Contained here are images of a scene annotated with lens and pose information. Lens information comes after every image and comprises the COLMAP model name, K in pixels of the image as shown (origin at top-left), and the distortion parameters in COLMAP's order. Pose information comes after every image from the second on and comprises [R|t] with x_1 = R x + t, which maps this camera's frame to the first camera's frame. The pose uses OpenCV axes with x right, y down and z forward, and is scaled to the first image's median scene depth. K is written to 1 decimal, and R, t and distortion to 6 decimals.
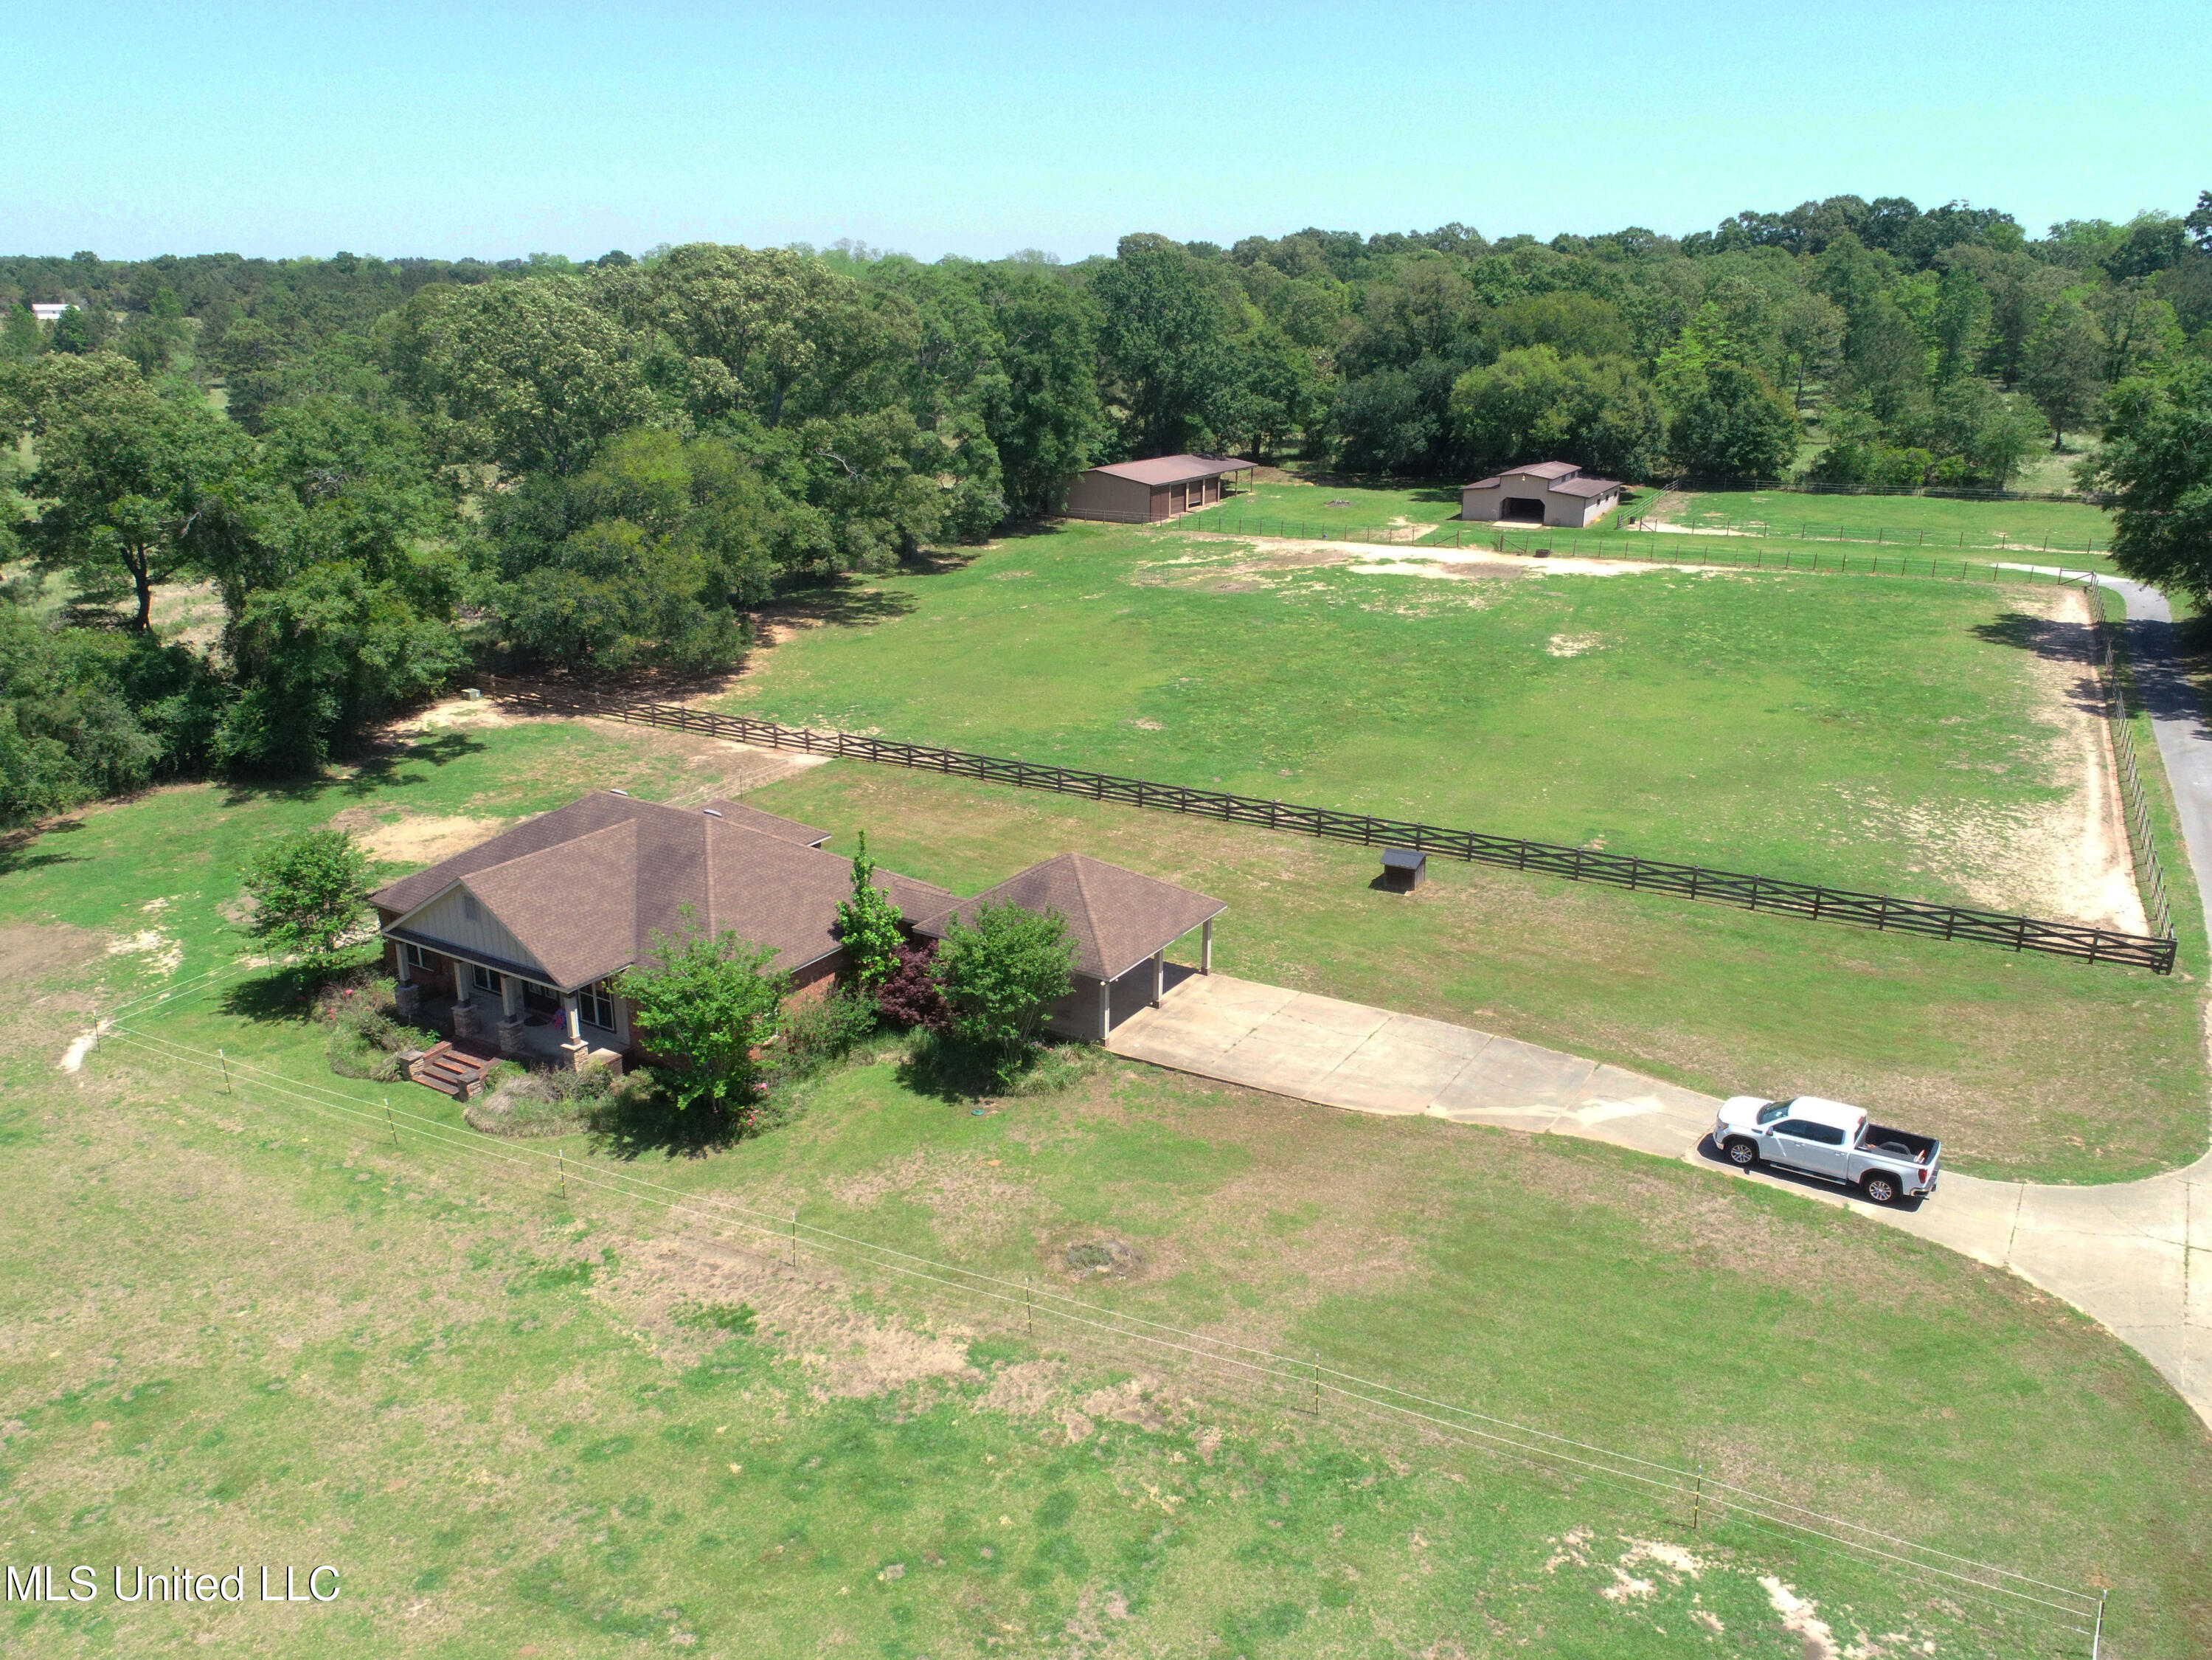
lens RADIAL K [[1666.6, 0, 1103.3], [0, 1666.6, 822.6], [0, 0, 1]] dist [-0.003904, -0.006233]
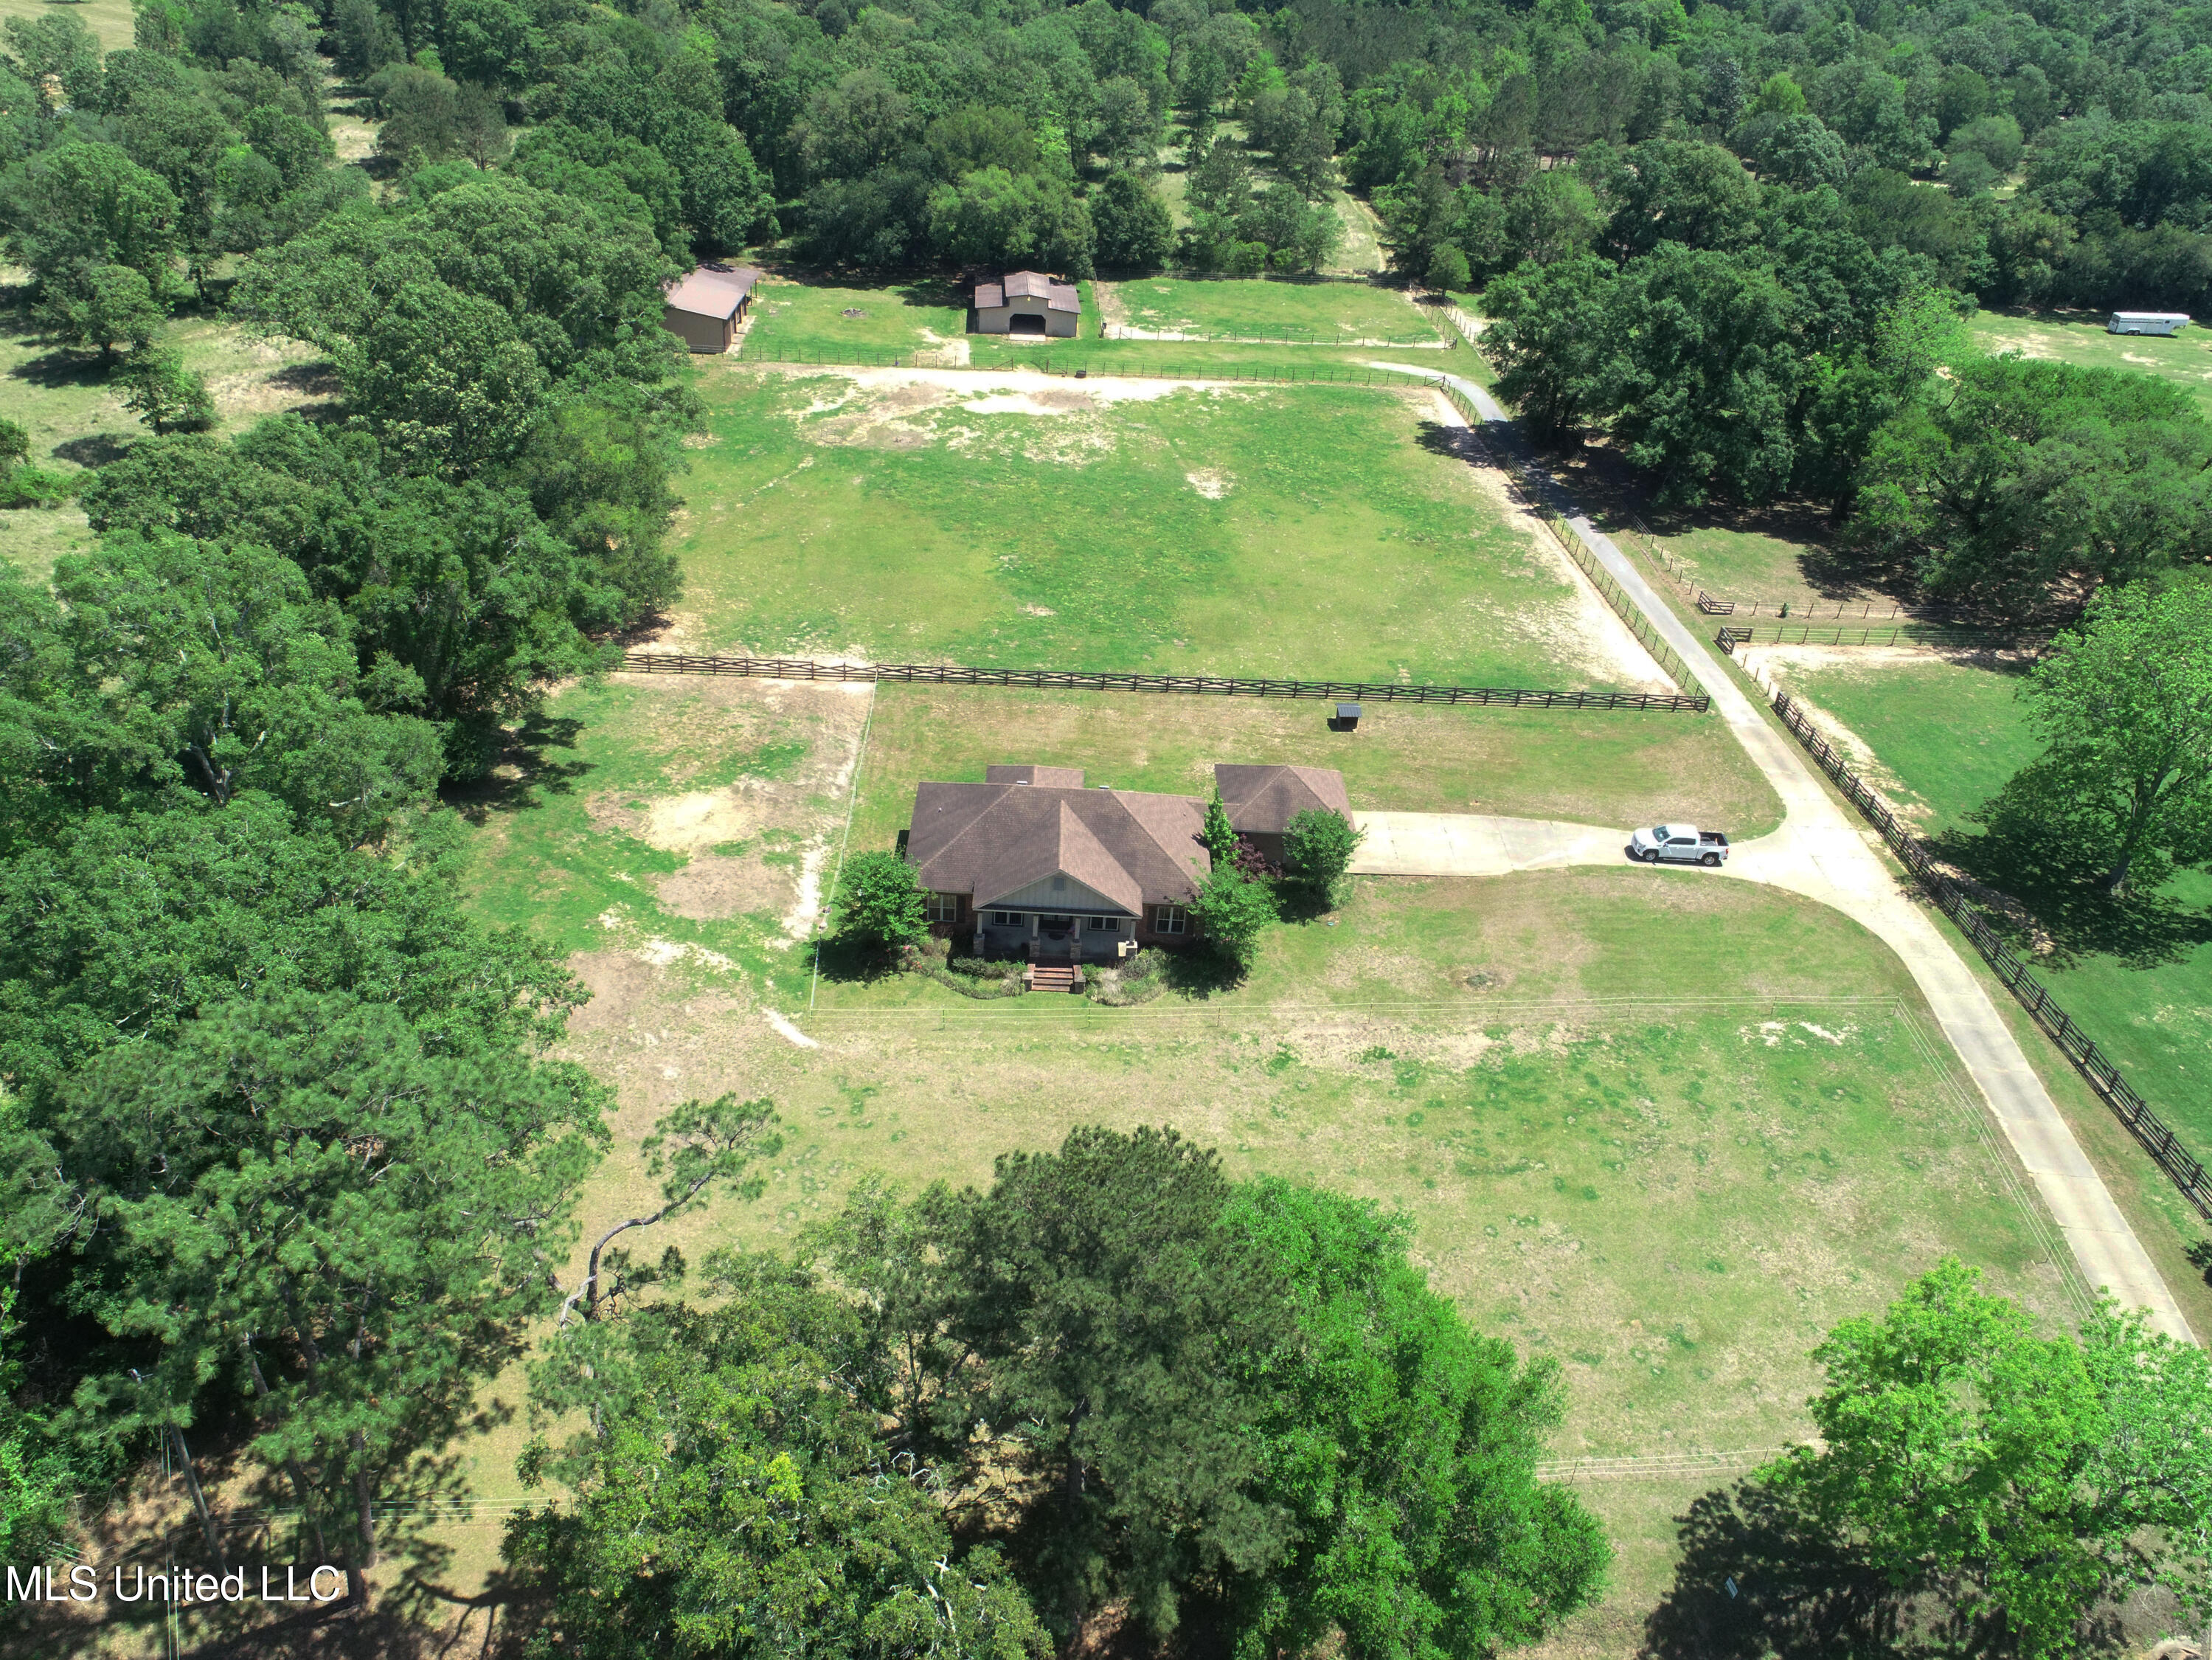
lens RADIAL K [[1666.6, 0, 1103.8], [0, 1666.6, 823.4], [0, 0, 1]] dist [-0.003904, -0.006233]
pose [[0.843831, -0.225372, 0.486987, -0.353771], [0.103040, 0.958692, 0.265128, -0.137679], [-0.526623, -0.173544, 0.832196, -0.123346]]
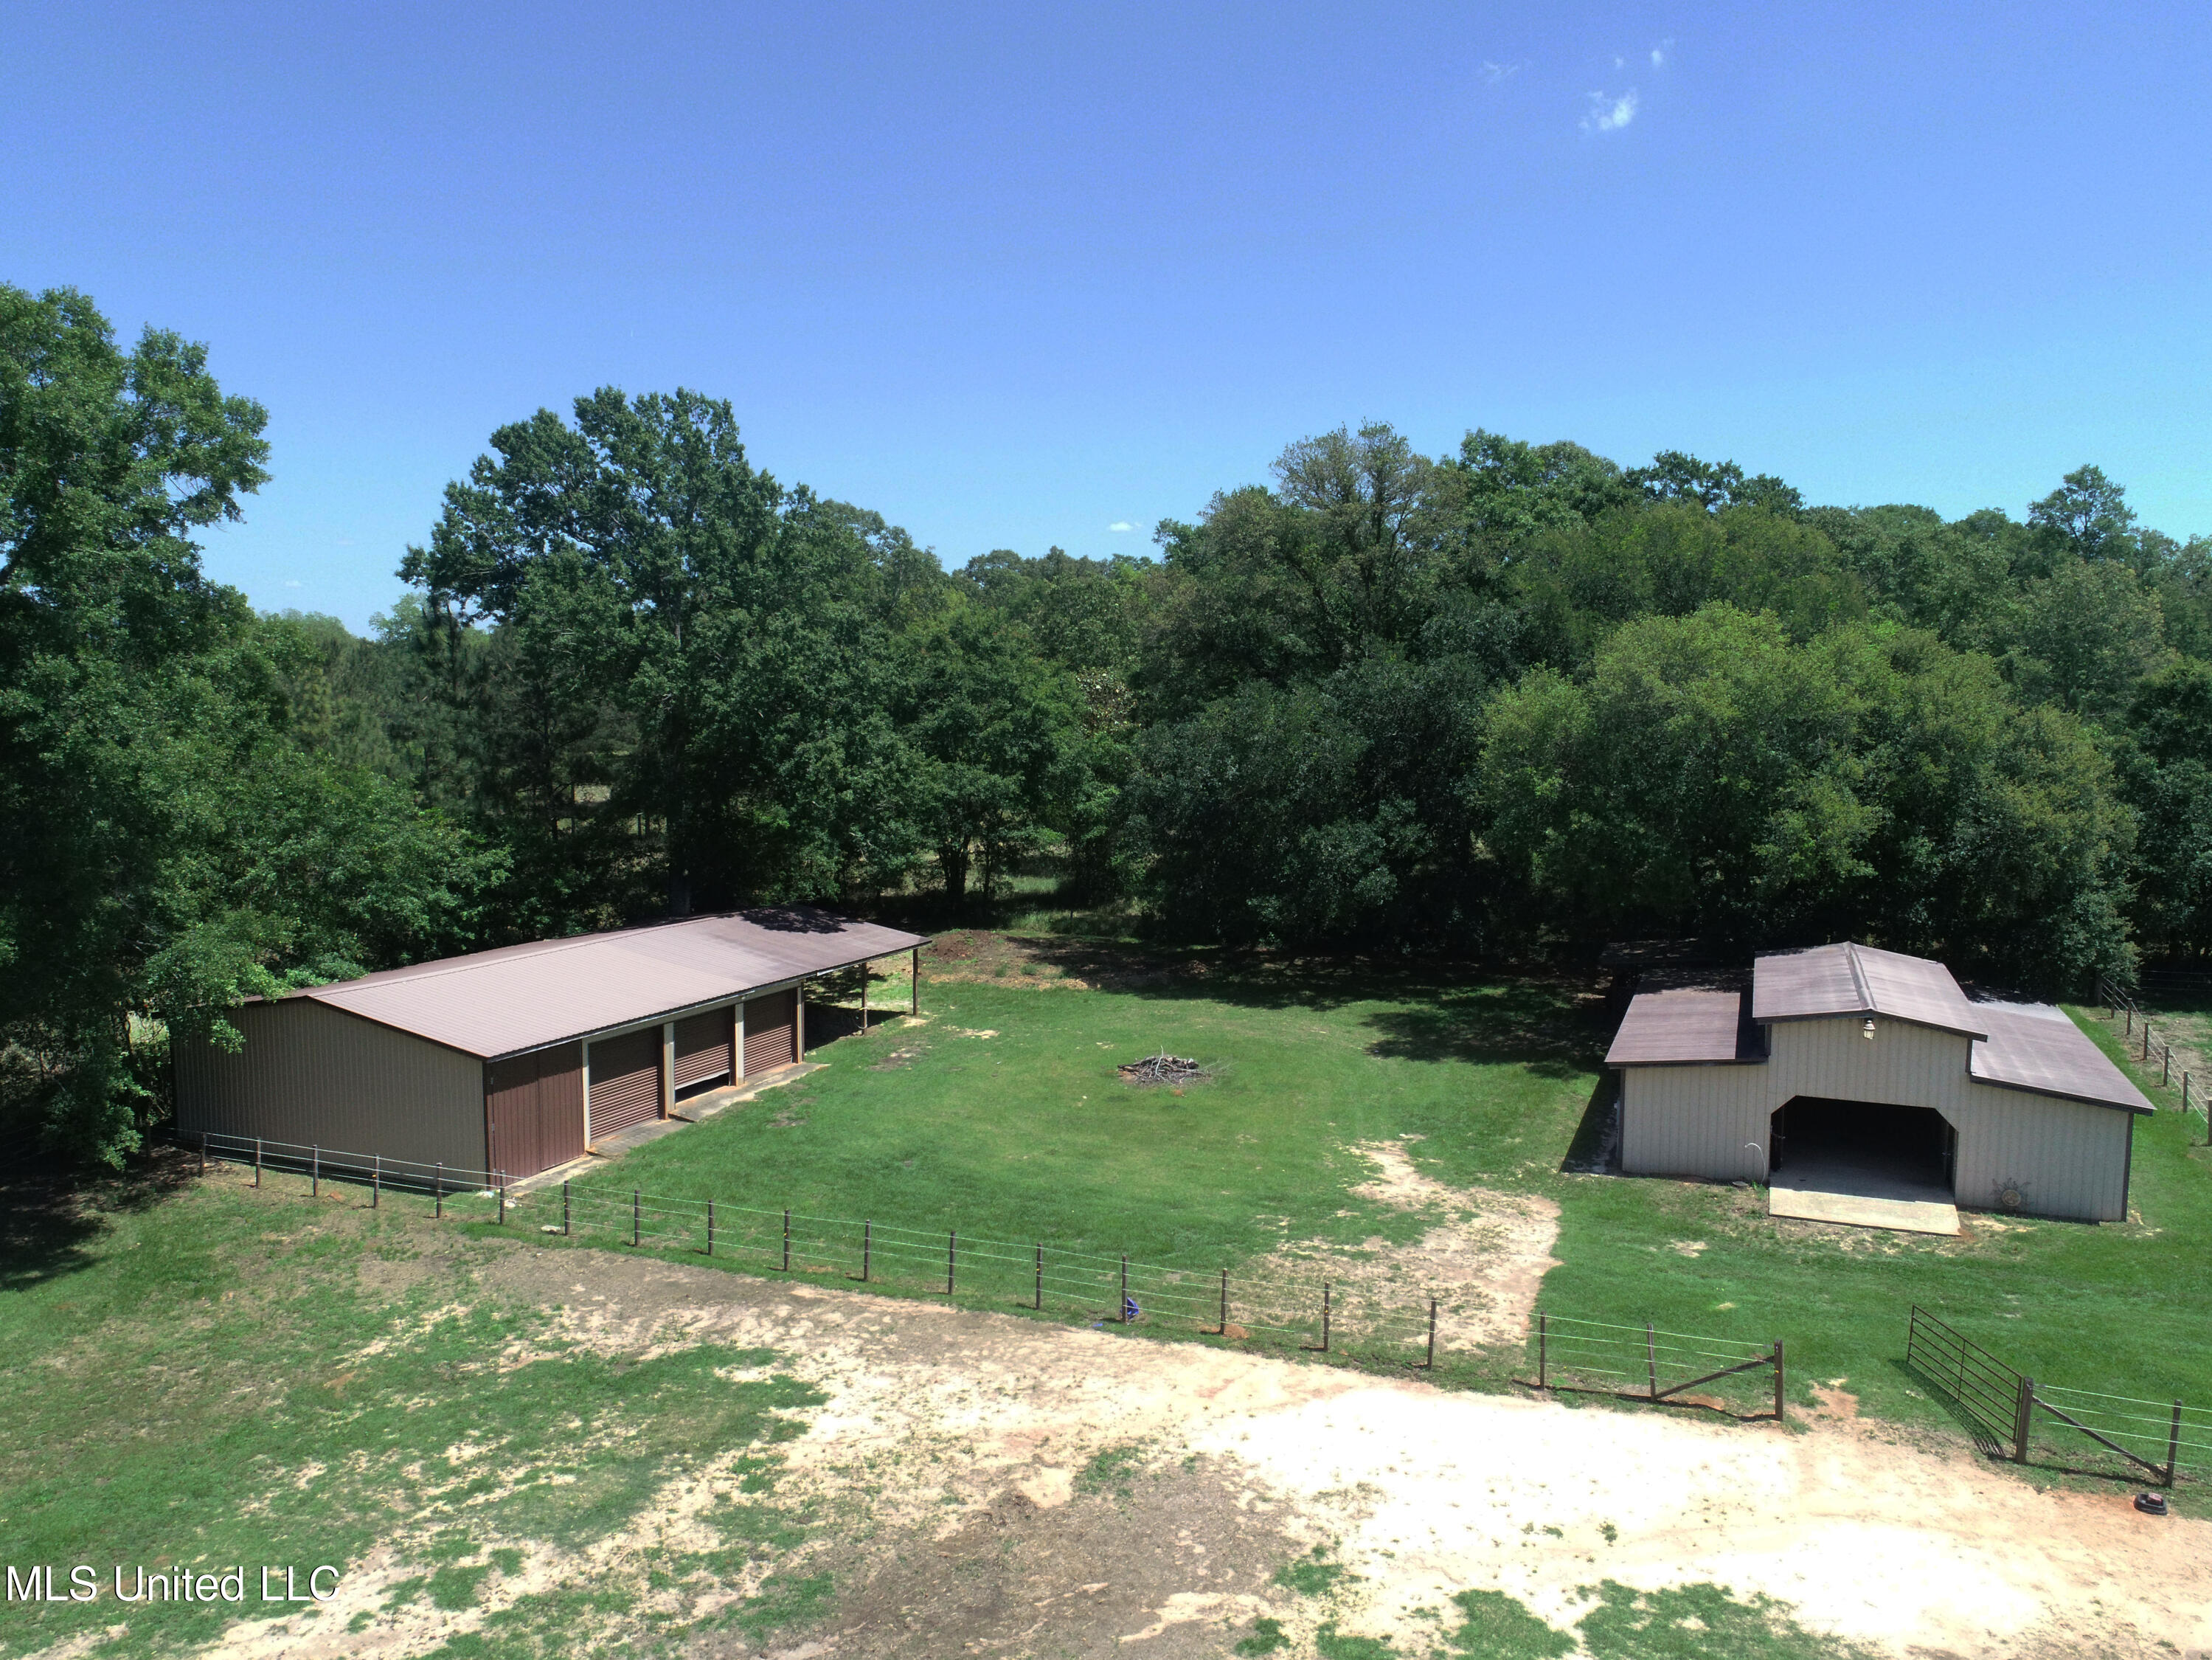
lens RADIAL K [[1666.6, 0, 1100.4], [0, 1666.6, 824.3], [0, 0, 1]] dist [-0.003904, -0.006233]
pose [[0.992673, -0.005057, 0.120723, 0.089273], [0.032608, 0.973265, -0.227360, -0.162382], [-0.116345, 0.229631, 0.966299, 0.669365]]
